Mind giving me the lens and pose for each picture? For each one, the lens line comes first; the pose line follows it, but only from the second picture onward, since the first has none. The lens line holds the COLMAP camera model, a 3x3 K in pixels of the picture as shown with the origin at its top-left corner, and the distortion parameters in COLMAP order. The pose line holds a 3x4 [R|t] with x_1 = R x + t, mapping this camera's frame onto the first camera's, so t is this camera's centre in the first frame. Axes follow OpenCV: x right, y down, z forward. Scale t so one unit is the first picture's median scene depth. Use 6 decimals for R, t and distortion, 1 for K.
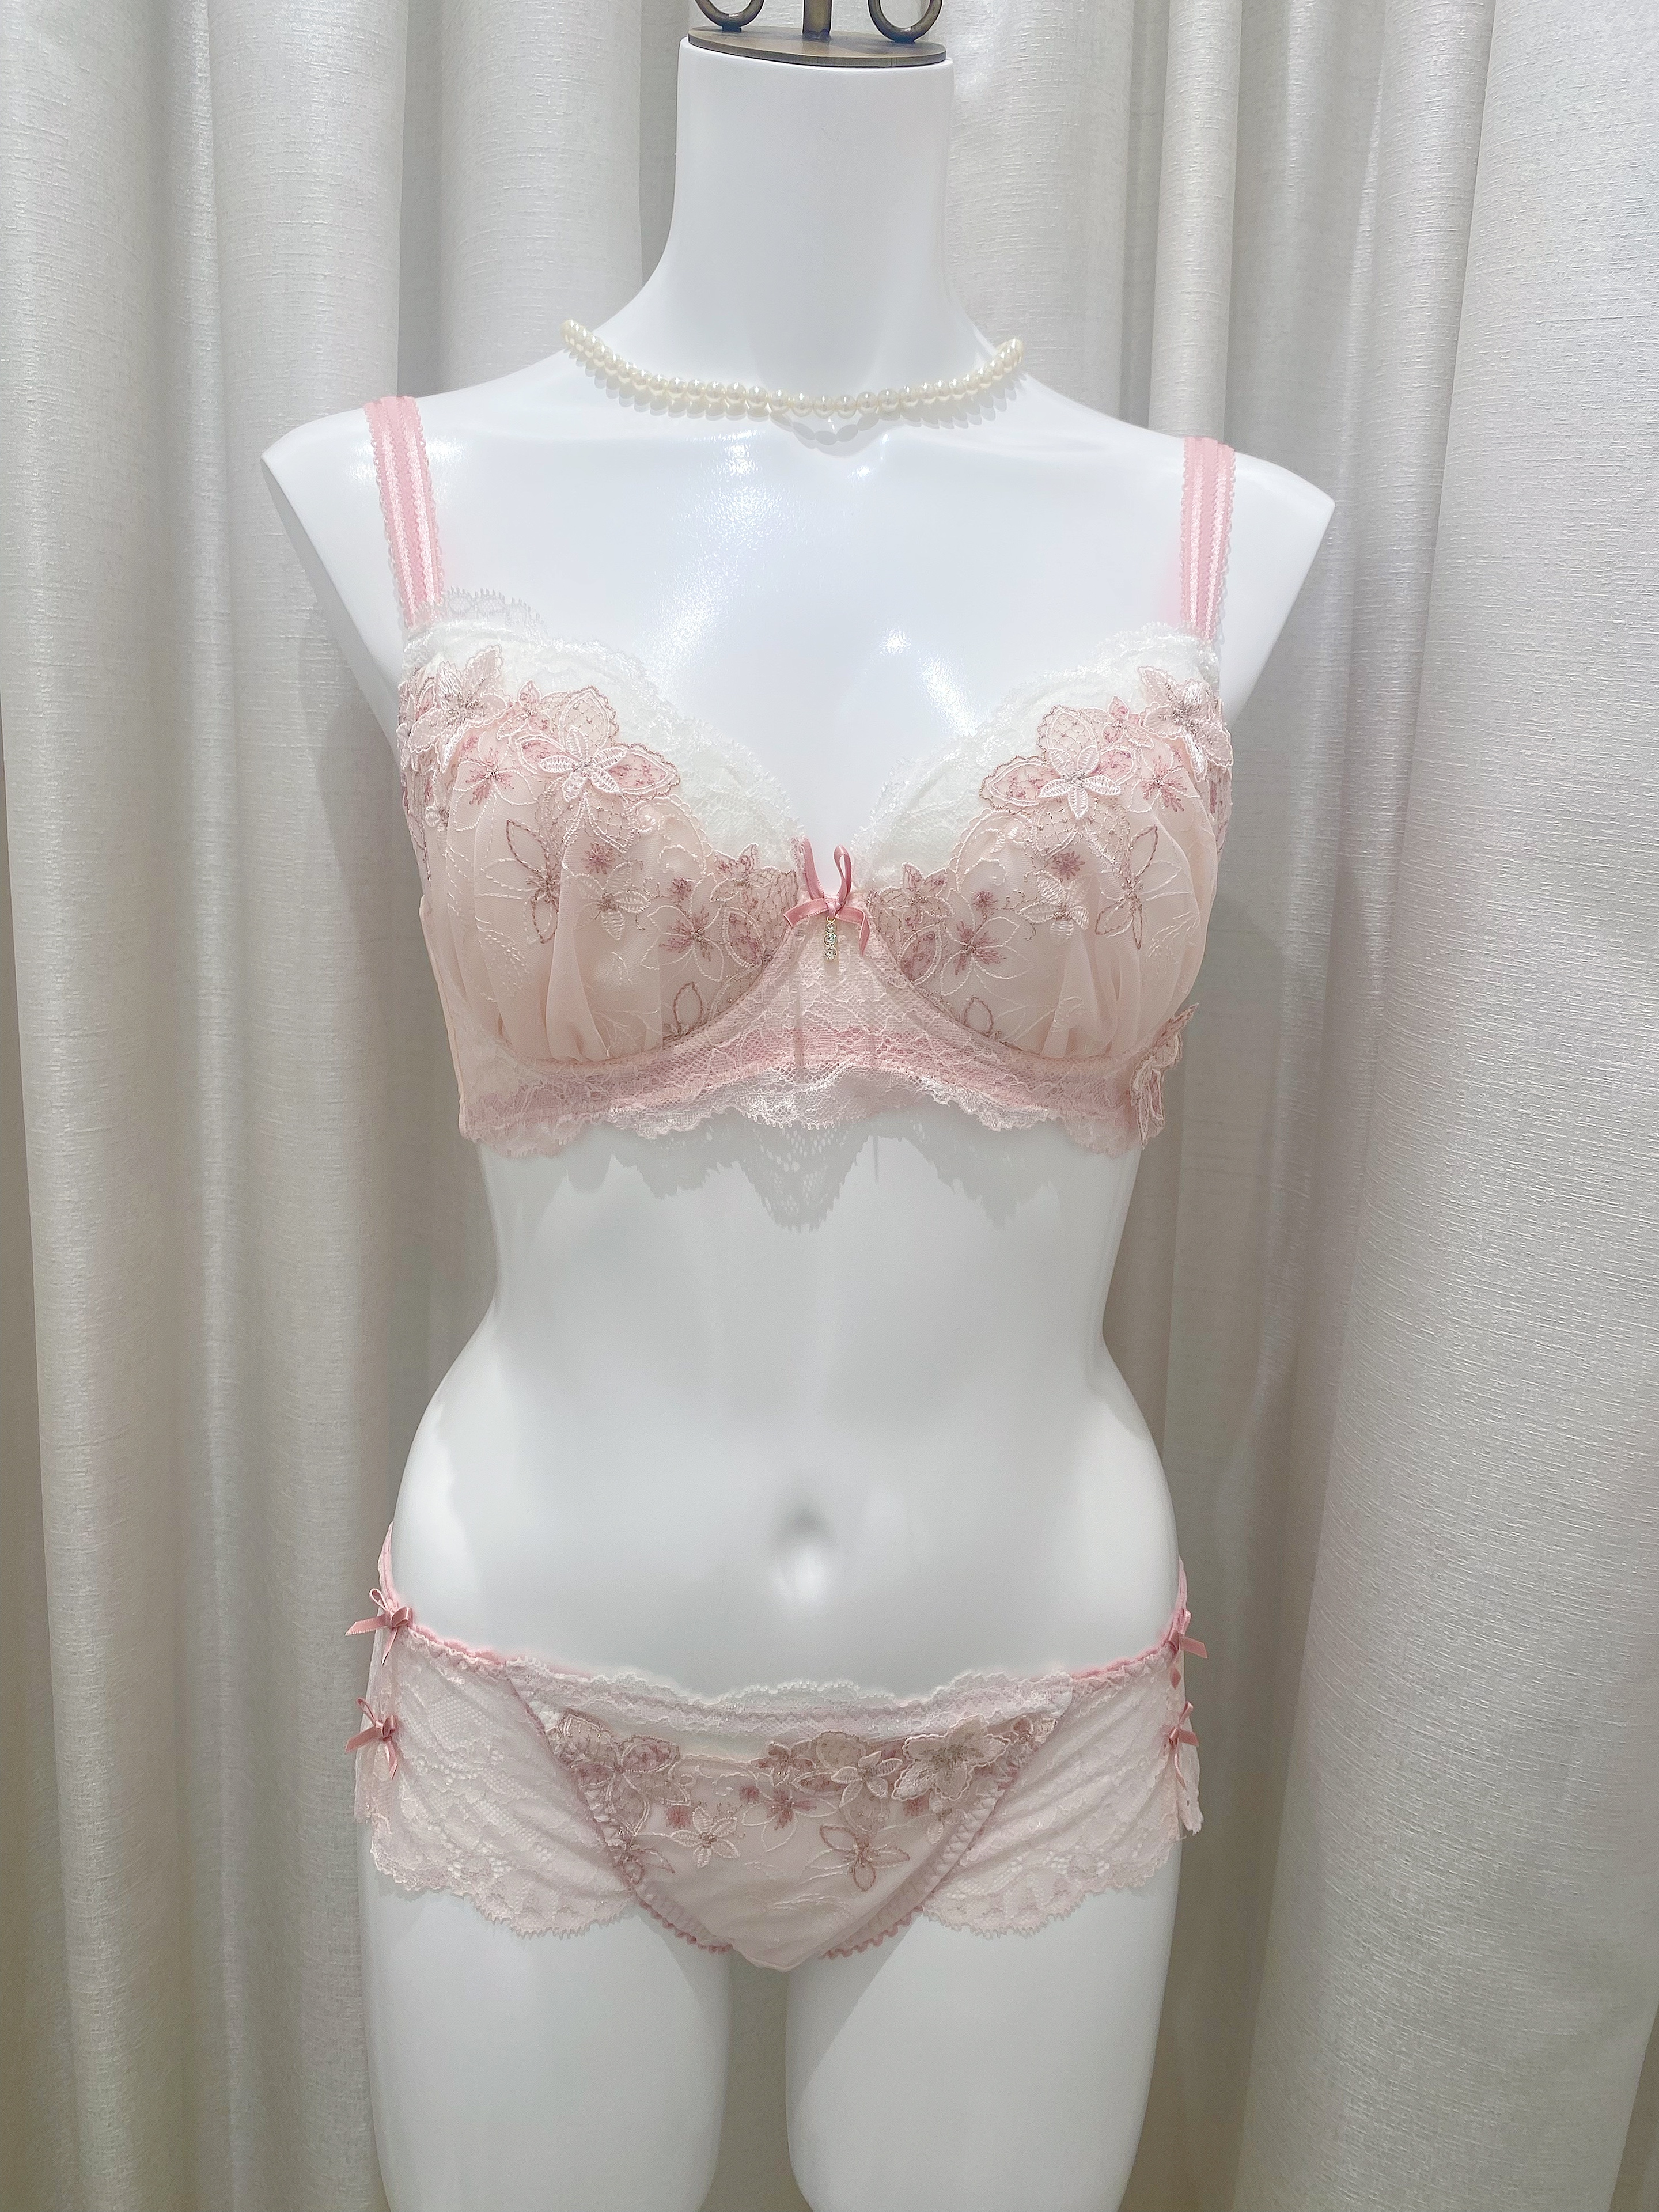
lens RADIAL K [[1726.1, 0, 829.5], [0, 1726.1, 1106.0], [0, 0, 1]] dist [0.042967, -0.088629]
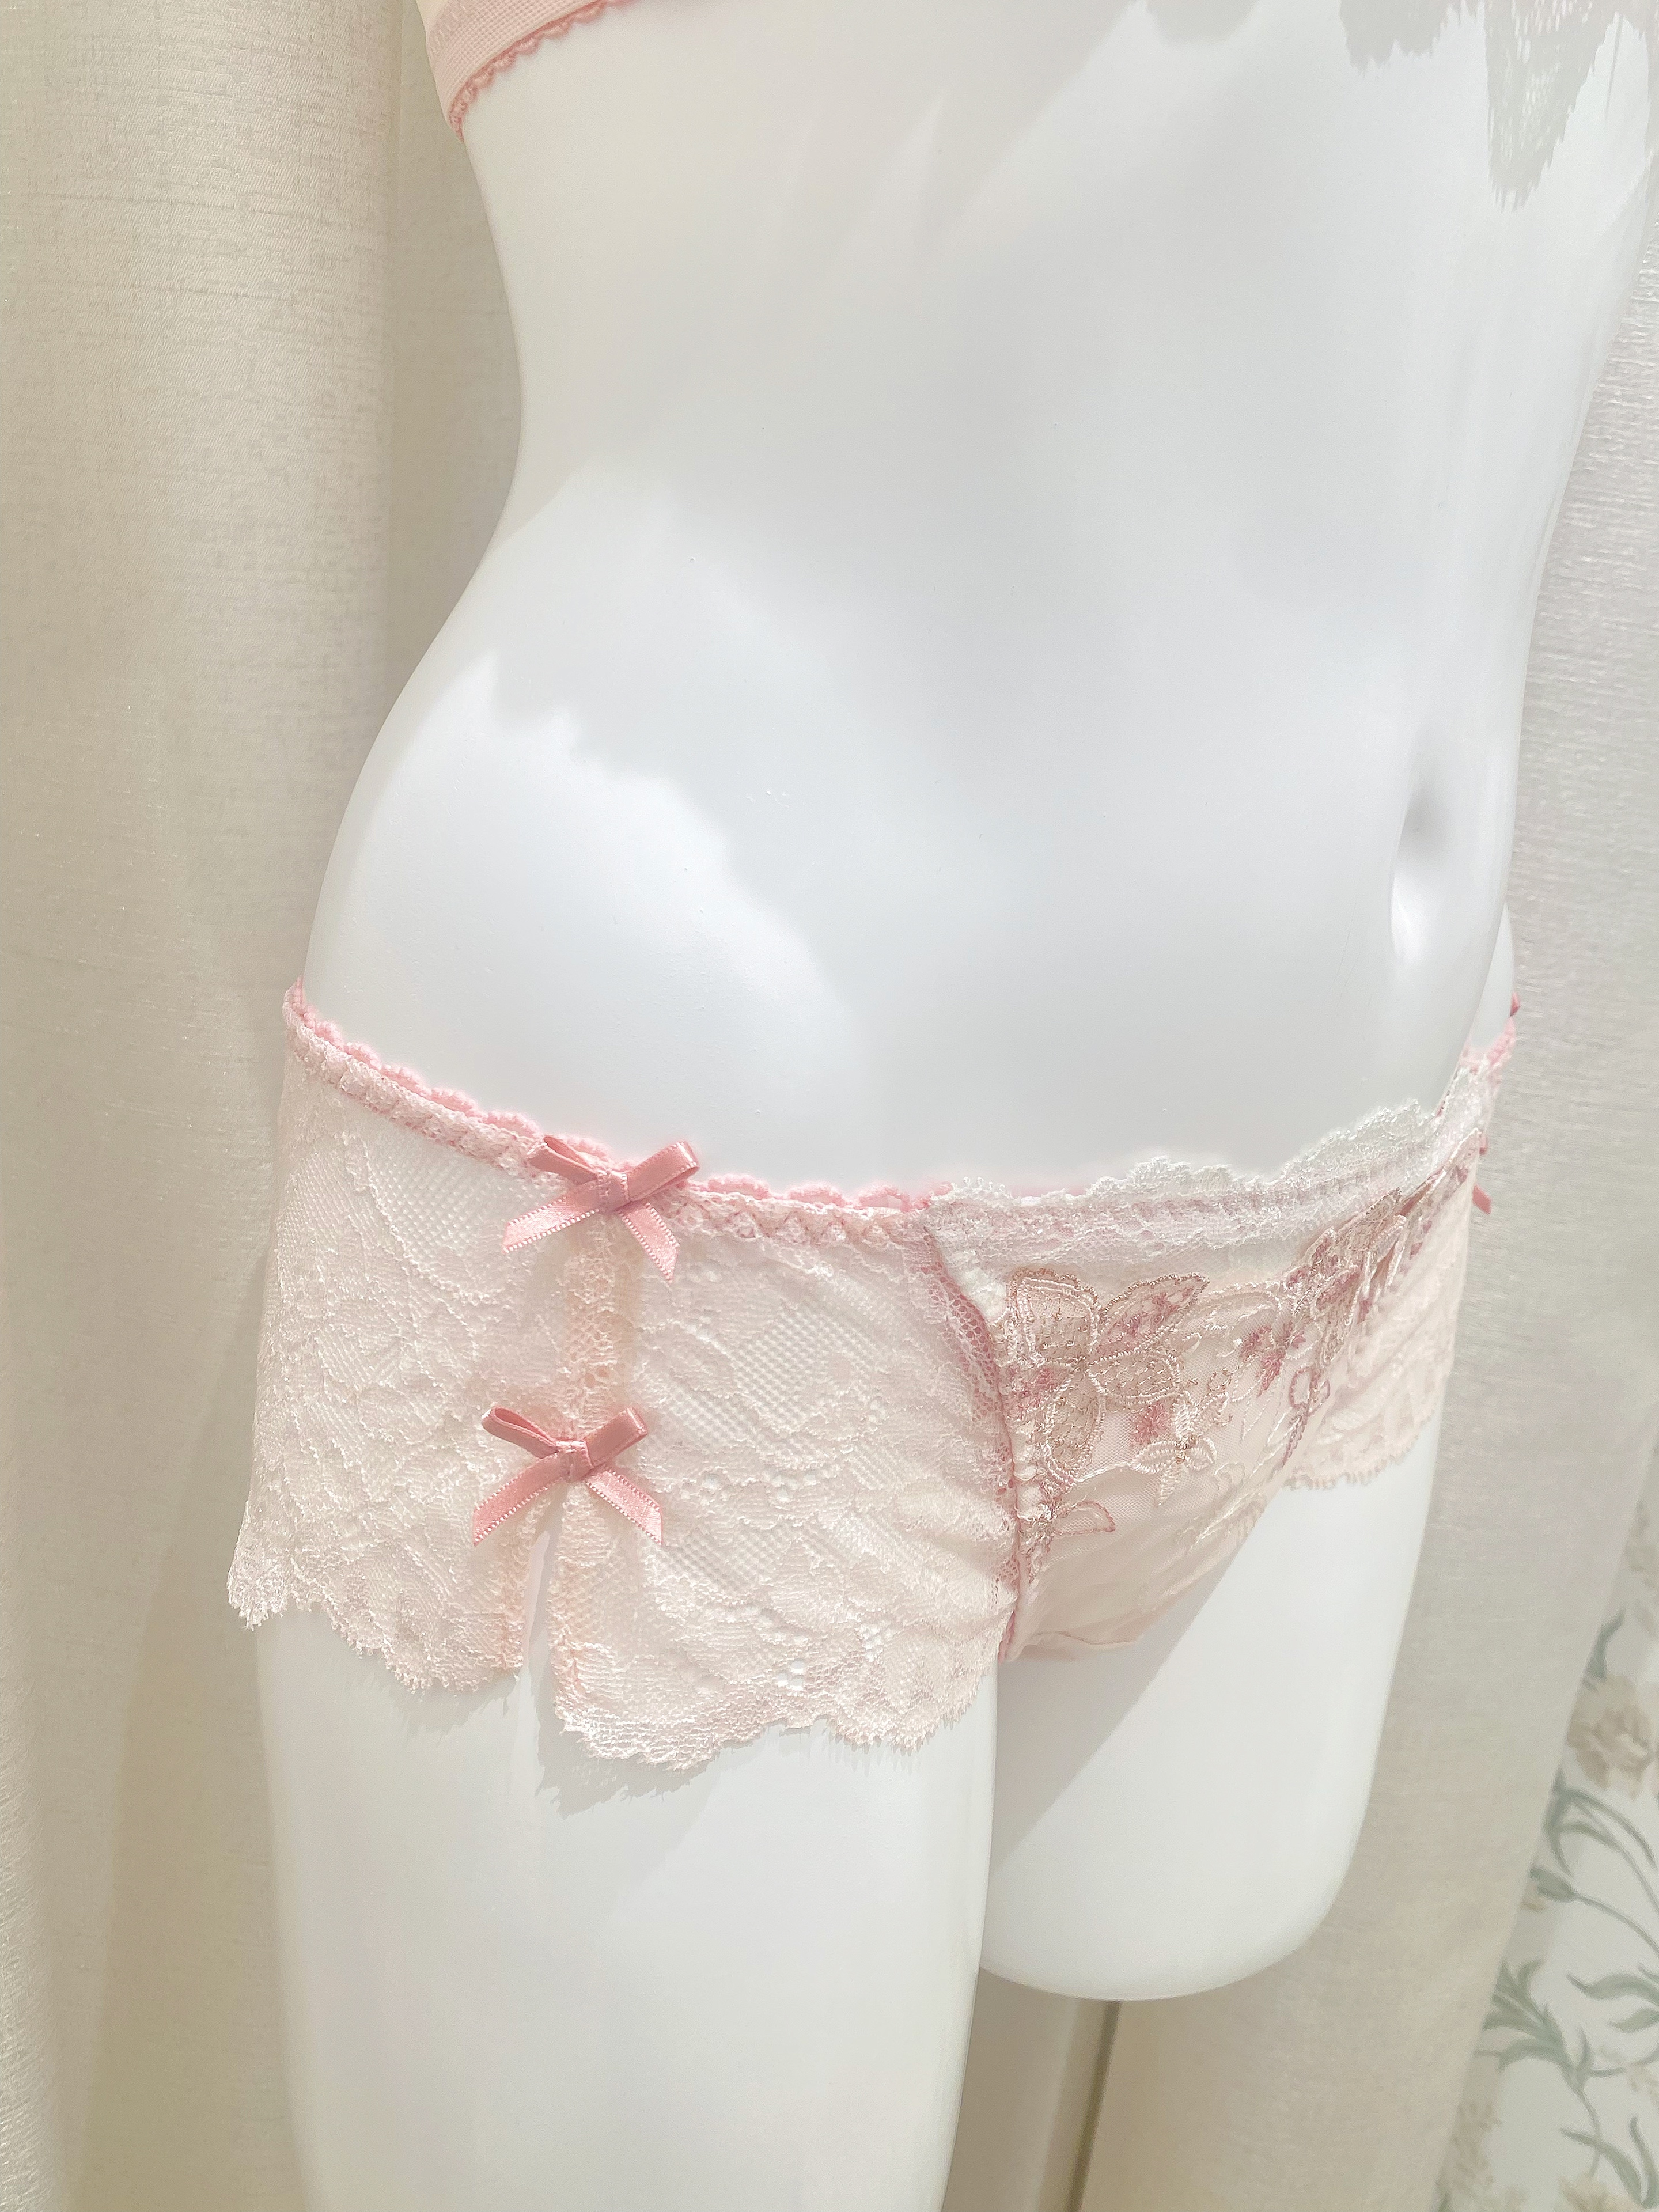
lens RADIAL K [[1726.1, 0, 829.5], [0, 1726.1, 1106.0], [0, 0, 1]] dist [0.042967, -0.088629]
pose [[0.747159, -0.163697, 0.644172, -0.489474], [0.070728, 0.983275, 0.167833, 0.214356], [-0.660872, -0.079837, 0.746240, 0.668182]]
